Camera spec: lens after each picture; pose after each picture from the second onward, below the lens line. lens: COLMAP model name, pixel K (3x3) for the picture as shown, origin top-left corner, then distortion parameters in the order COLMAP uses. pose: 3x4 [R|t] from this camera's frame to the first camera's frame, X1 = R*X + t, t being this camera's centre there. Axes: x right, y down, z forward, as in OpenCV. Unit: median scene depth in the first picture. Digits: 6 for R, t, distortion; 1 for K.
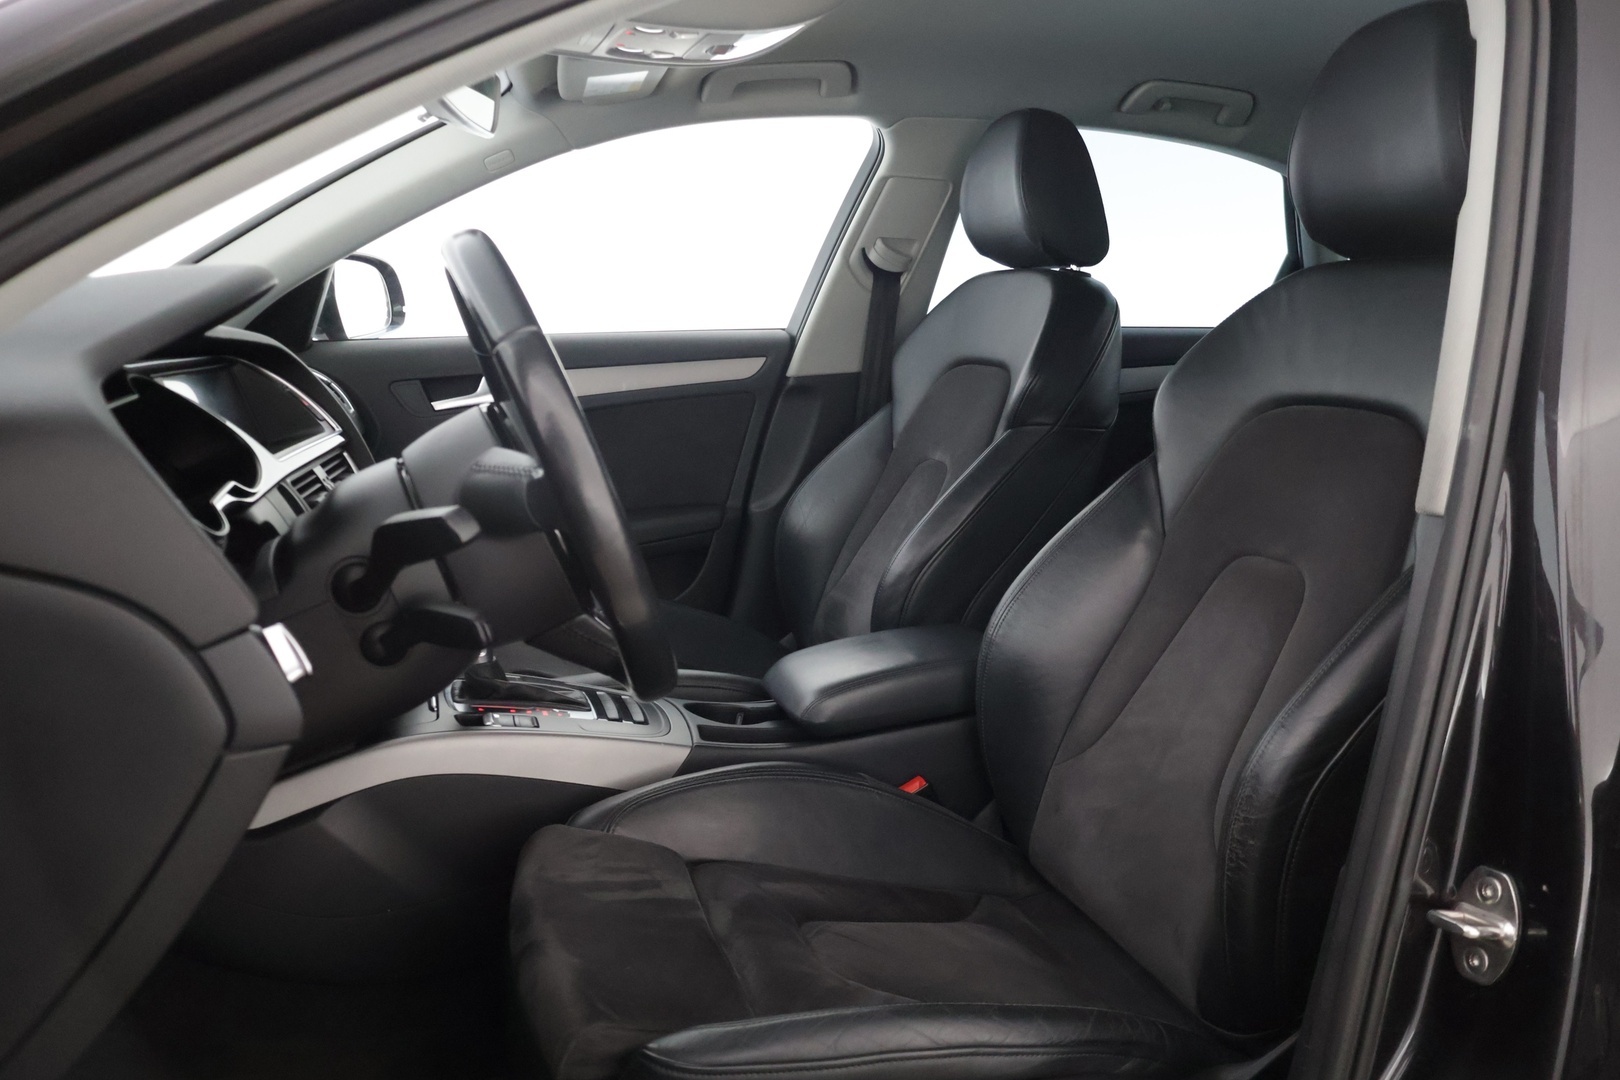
lens RADIAL K [[1342.9, 0, 810.0], [0, 1342.9, 540.0], [0, 0, 1]] dist [-0.008337, 0.003009]
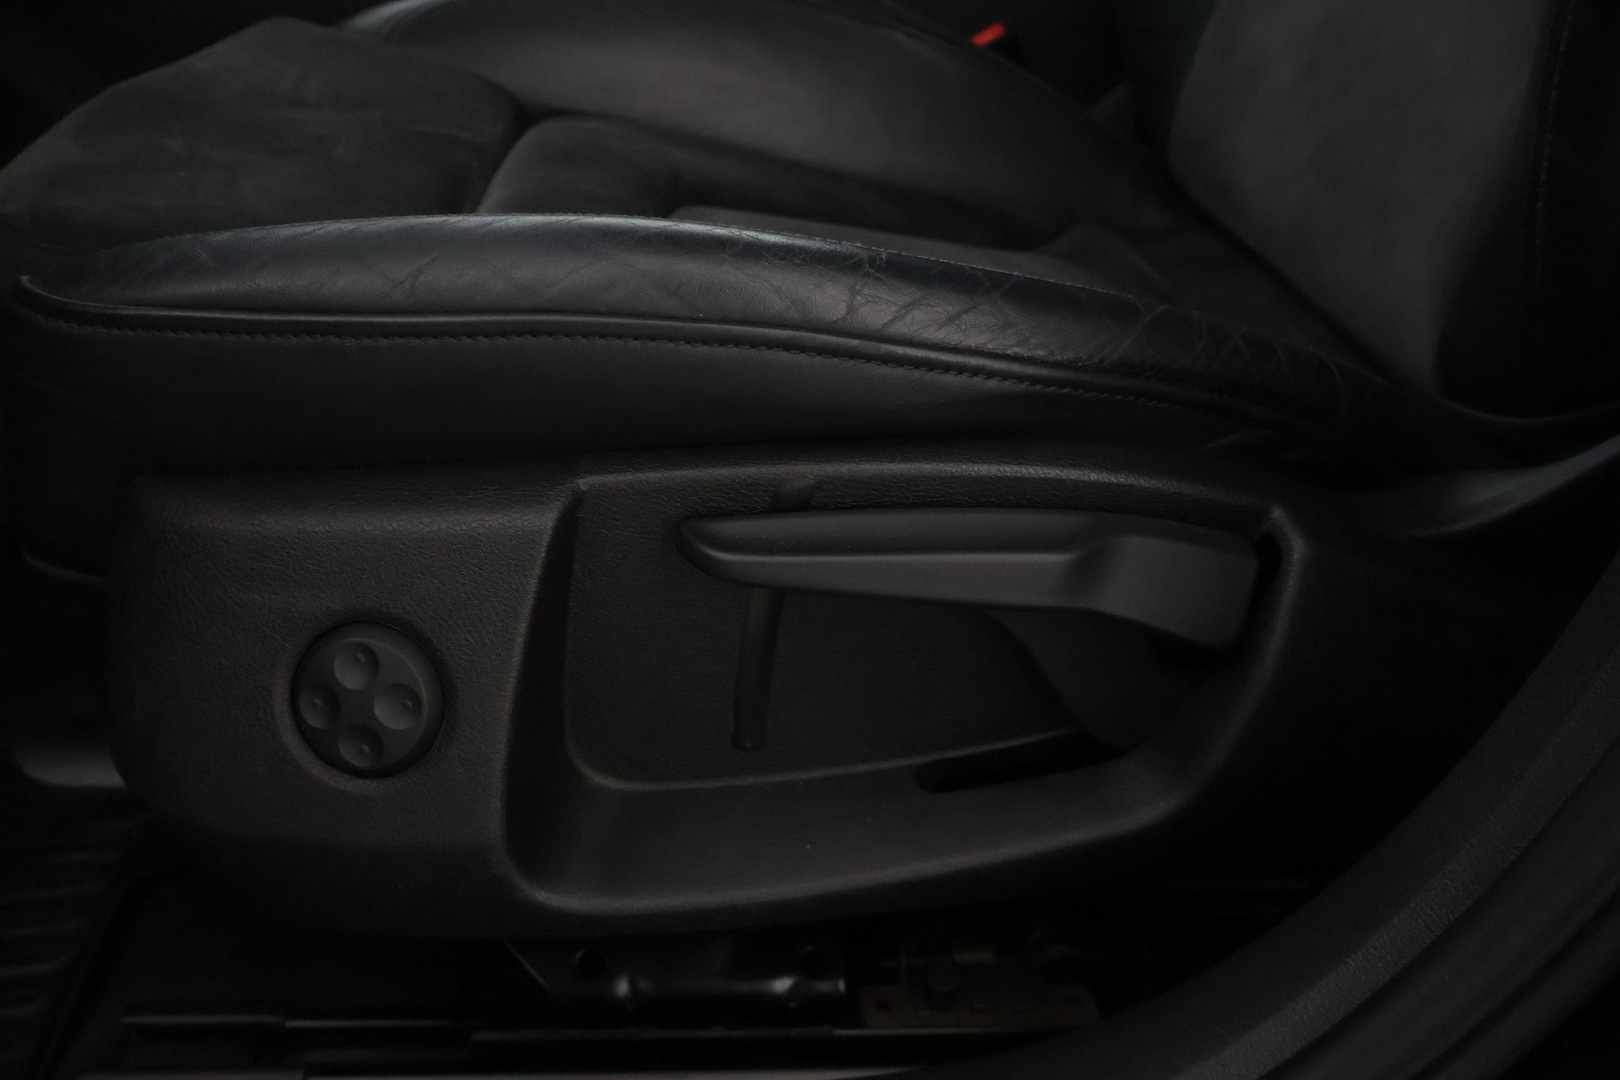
lens RADIAL K [[1342.9, 0, 810.0], [0, 1342.9, 540.0], [0, 0, 1]] dist [-0.008337, 0.003009]
pose [[0.980596, 0.114620, -0.159041, 0.127530], [-0.050771, 0.932071, 0.358701, 0.196507], [0.189352, -0.343666, 0.919804, 0.418620]]
